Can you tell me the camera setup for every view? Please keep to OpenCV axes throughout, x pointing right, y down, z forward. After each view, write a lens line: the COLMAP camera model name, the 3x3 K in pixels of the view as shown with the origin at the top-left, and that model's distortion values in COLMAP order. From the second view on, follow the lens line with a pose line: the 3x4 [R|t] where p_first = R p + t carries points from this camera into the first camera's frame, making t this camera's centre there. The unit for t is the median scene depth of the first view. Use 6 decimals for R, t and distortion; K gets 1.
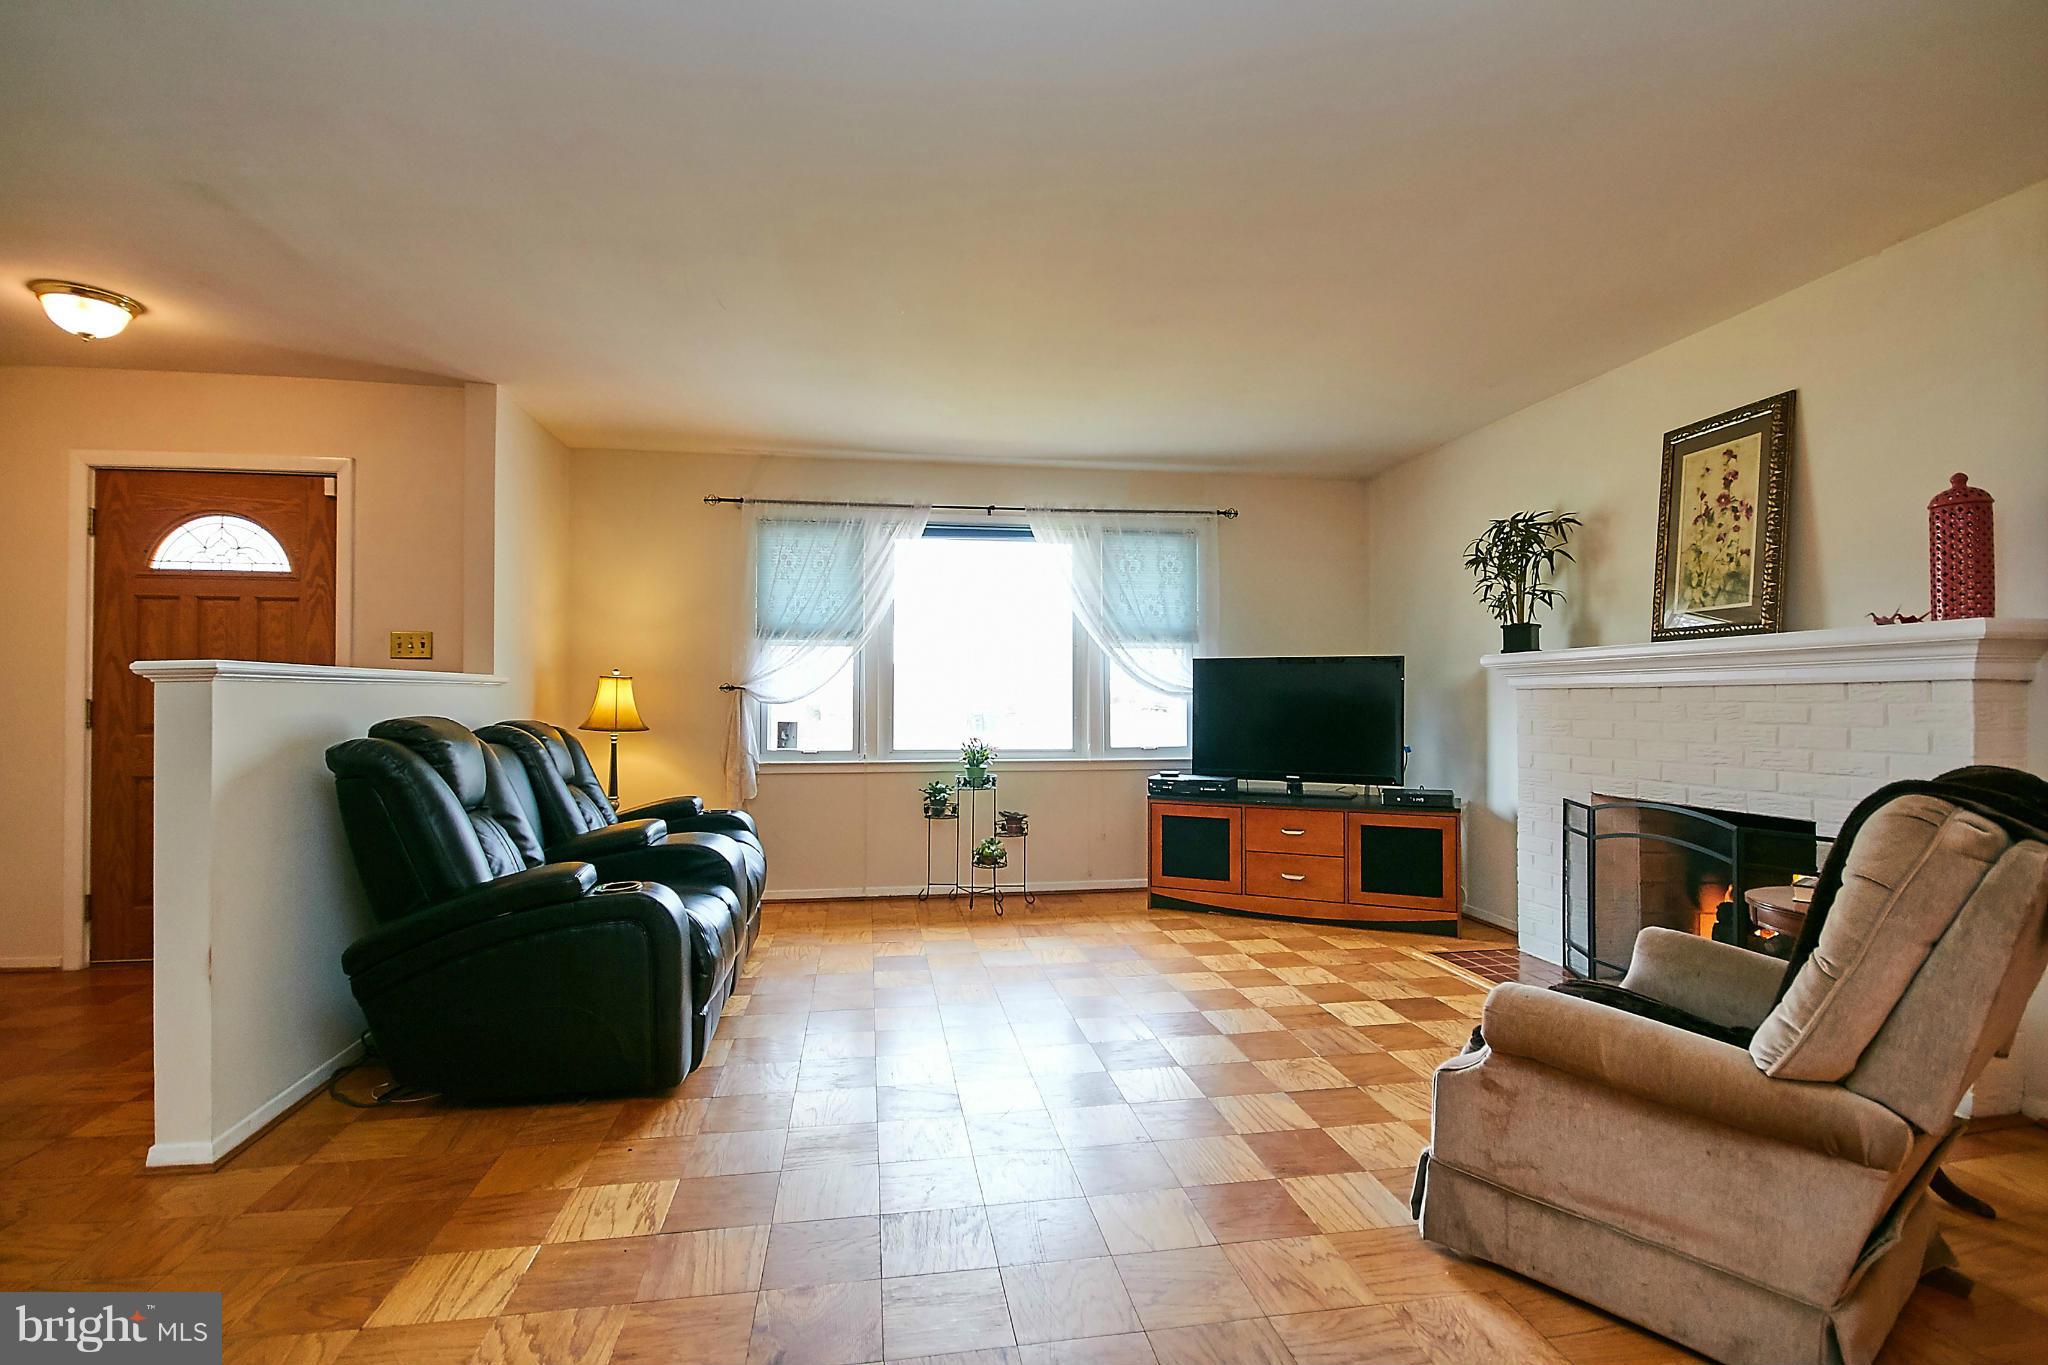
lens RADIAL K [[944.2, 0, 1015.6], [0, 944.2, 688.8], [0, 0, 1]] dist [-0.003902, -0.001987]
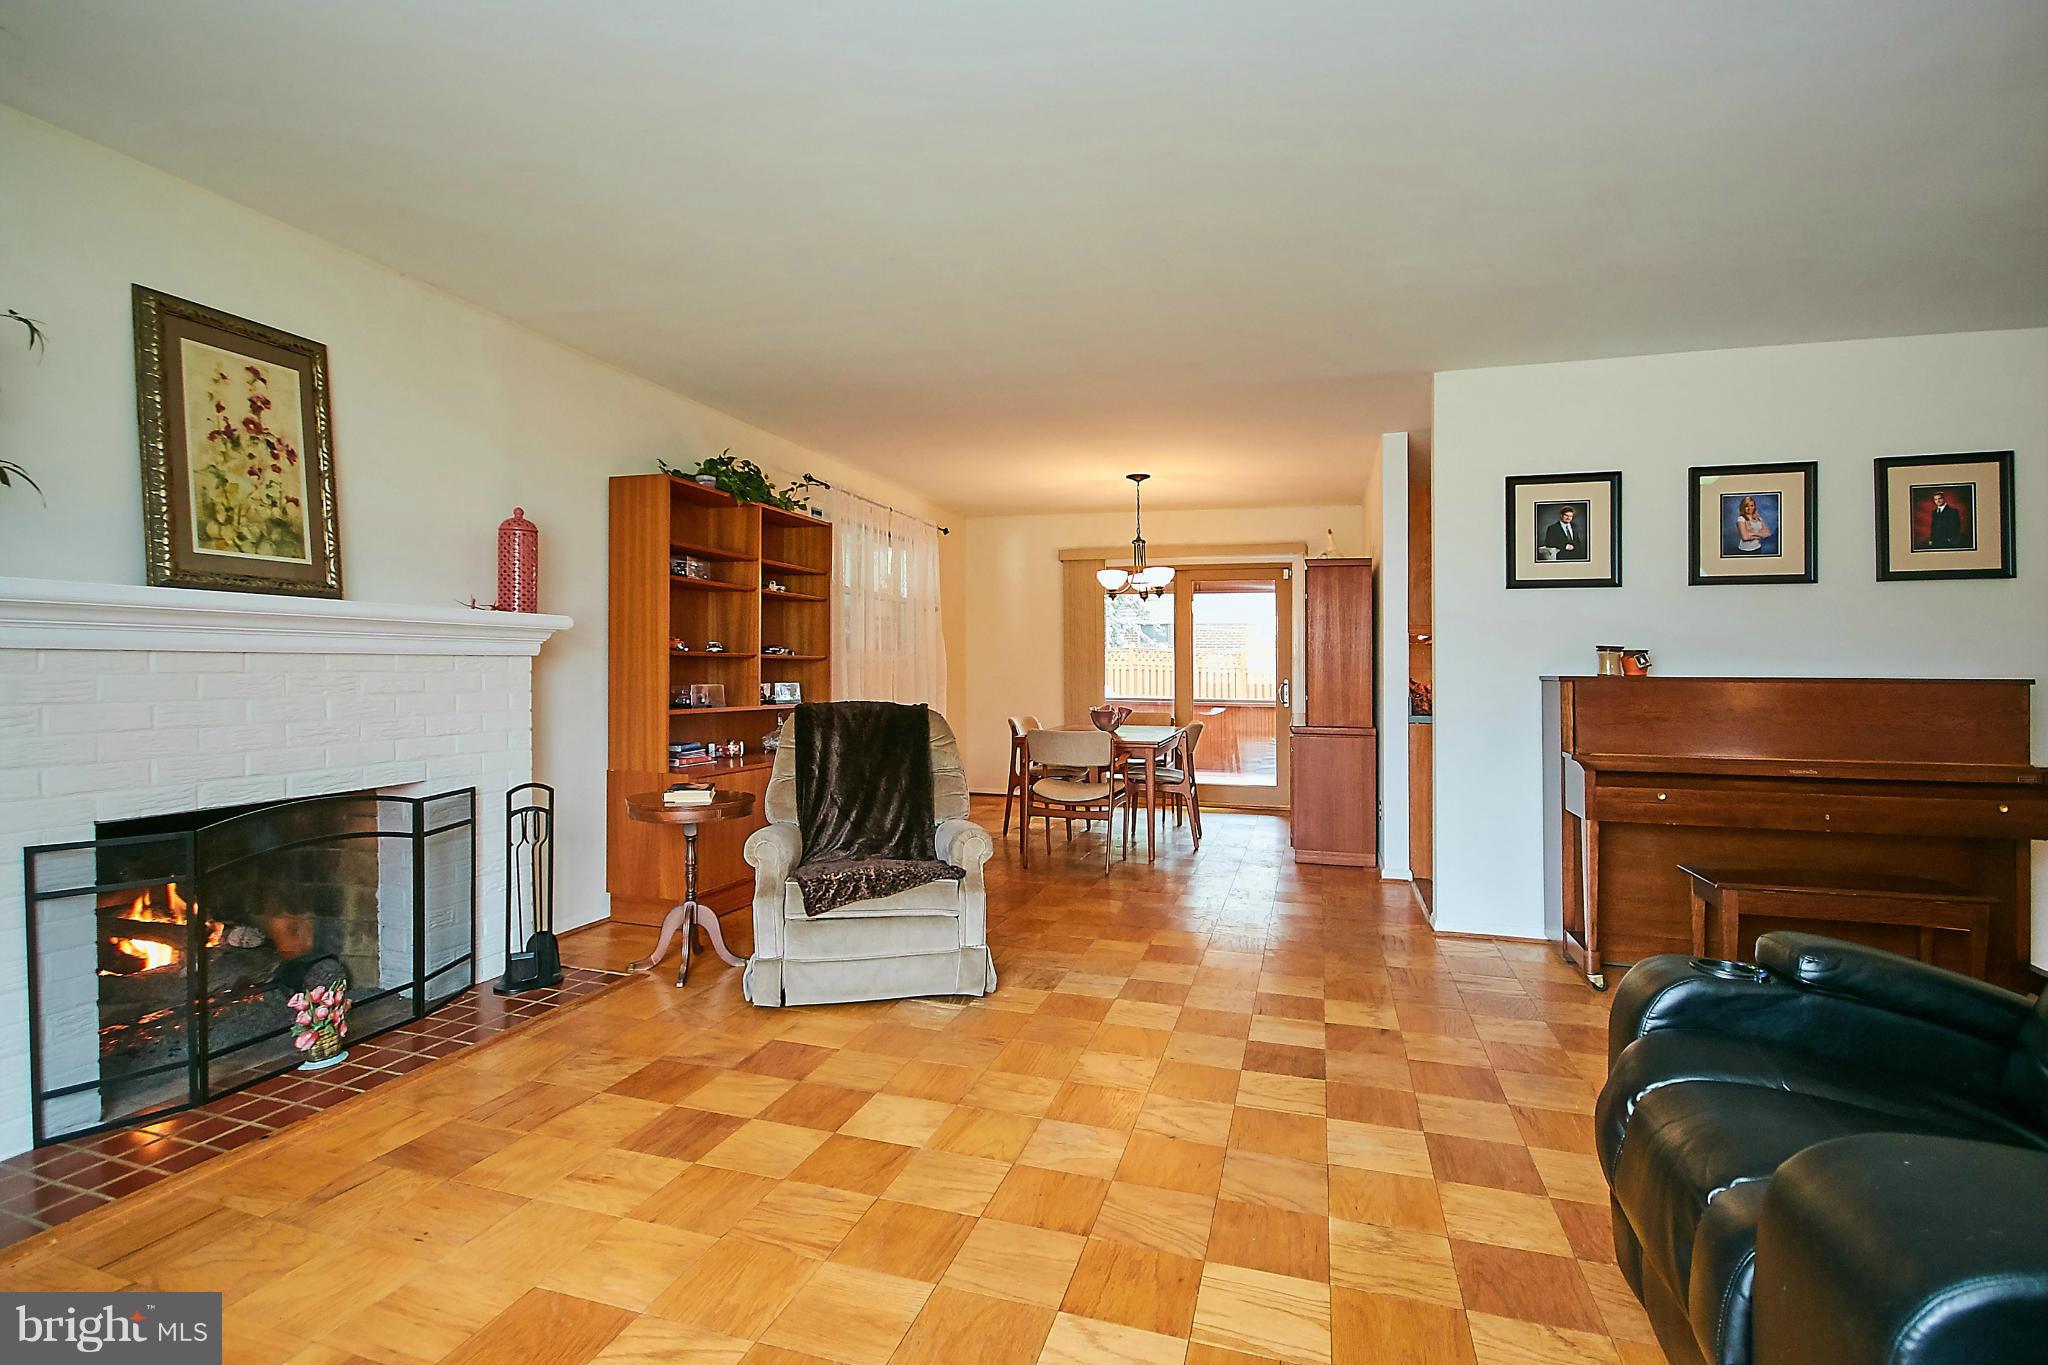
lens RADIAL K [[944.2, 0, 1027.8], [0, 944.2, 676.4], [0, 0, 1]] dist [-0.003902, -0.001987]
pose [[-0.890197, 0.004184, 0.455557, -0.176714], [0.000046, 0.999959, -0.009095, 0.019869], [-0.455576, -0.008076, -0.890160, 1.124957]]
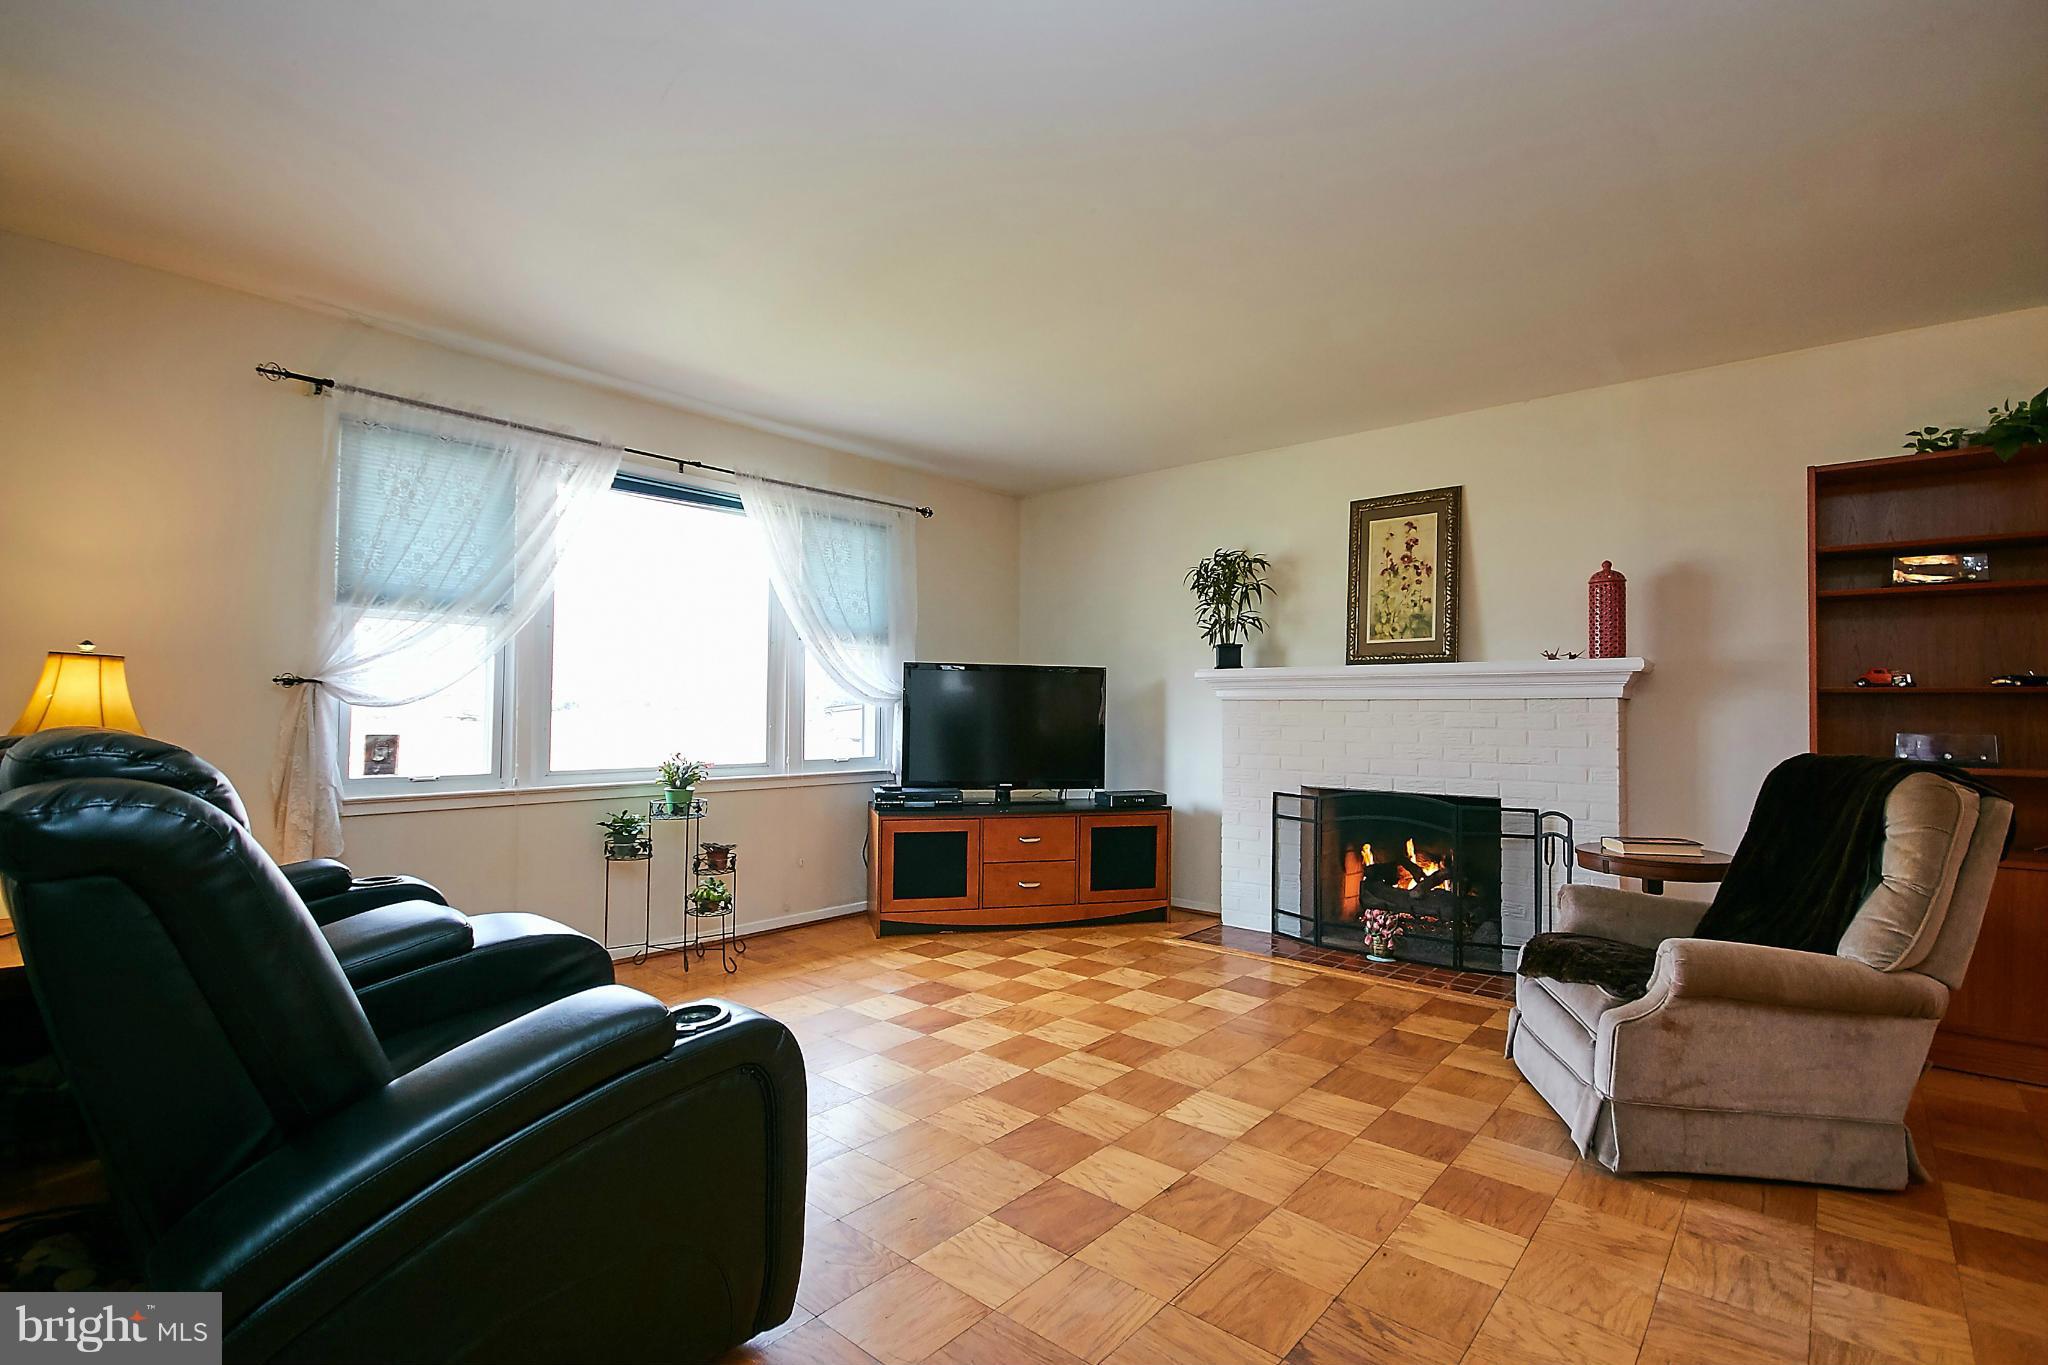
lens RADIAL K [[944.2, 0, 1016.0], [0, 944.2, 686.8], [0, 0, 1]] dist [-0.003902, -0.001987]
pose [[0.766311, 0.023098, 0.642054, -0.407992], [-0.015651, 0.999728, -0.017285, 0.007965], [-0.642279, 0.003197, 0.766464, 0.266768]]
